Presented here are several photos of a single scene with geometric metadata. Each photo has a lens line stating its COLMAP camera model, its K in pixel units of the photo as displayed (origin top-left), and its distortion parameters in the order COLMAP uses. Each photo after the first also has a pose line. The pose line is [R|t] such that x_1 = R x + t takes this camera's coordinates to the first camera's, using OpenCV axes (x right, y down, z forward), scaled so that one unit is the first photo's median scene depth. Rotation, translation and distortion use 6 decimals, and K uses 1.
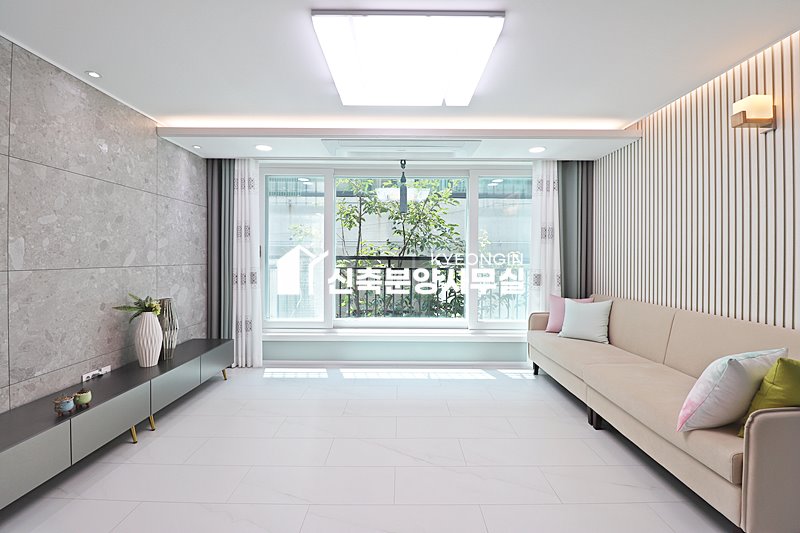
lens RADIAL K [[367.7, 0, 407.5], [0, 367.7, 260.7], [0, 0, 1]] dist [-0.010182, -0.010463]
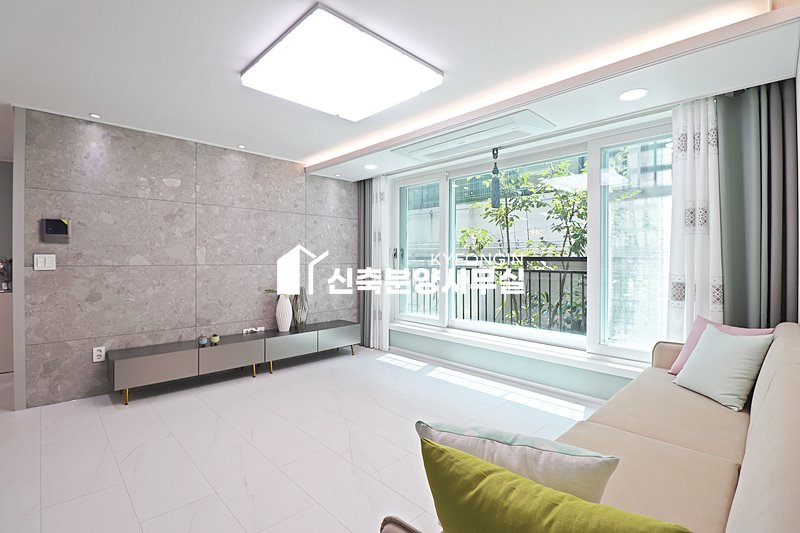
lens RADIAL K [[367.7, 0, 402.8], [0, 367.7, 262.4], [0, 0, 1]] dist [-0.010182, -0.010463]
pose [[0.692981, 0.003495, -0.720947, 0.546417], [-0.005928, 0.999982, -0.000850, 0.005220], [0.720931, 0.004862, 0.692989, 0.244071]]
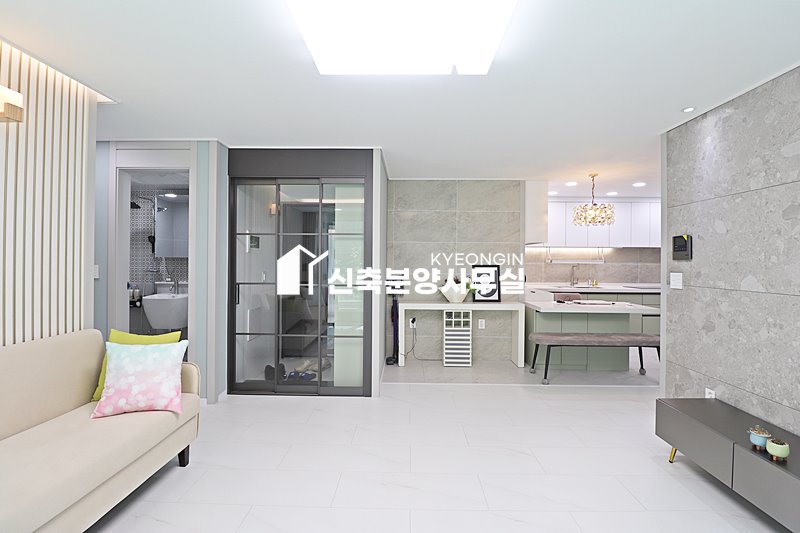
lens RADIAL K [[367.7, 0, 399.8], [0, 367.7, 260.4], [0, 0, 1]] dist [-0.010182, -0.010463]
pose [[-0.999144, -0.012072, 0.039568, -0.020688], [-0.011809, 0.999907, 0.006884, -0.034064], [-0.039648, 0.006411, -0.999193, 1.048825]]
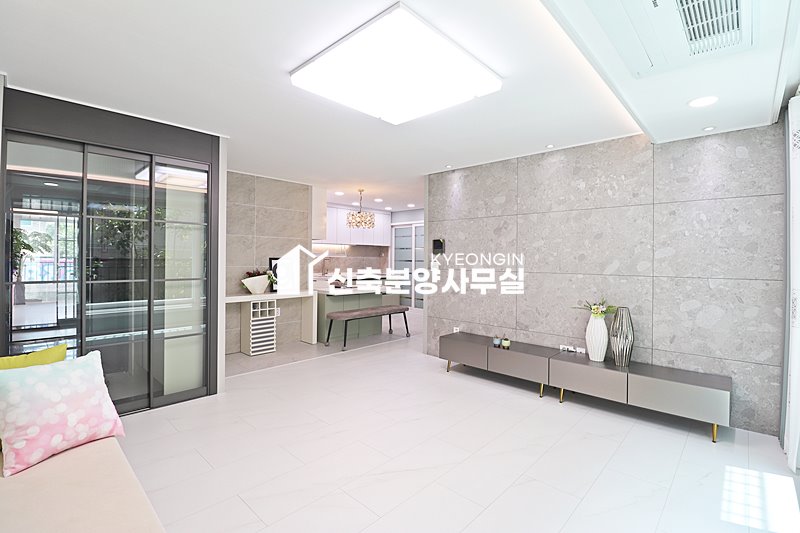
lens RADIAL K [[367.7, 0, 398.9], [0, 367.7, 259.0], [0, 0, 1]] dist [-0.010182, -0.010463]
pose [[-0.702042, -0.010793, -0.712054, 0.440810], [-0.018560, 0.999823, 0.003144, -0.020525], [0.711894, 0.015423, -0.702117, 1.066538]]
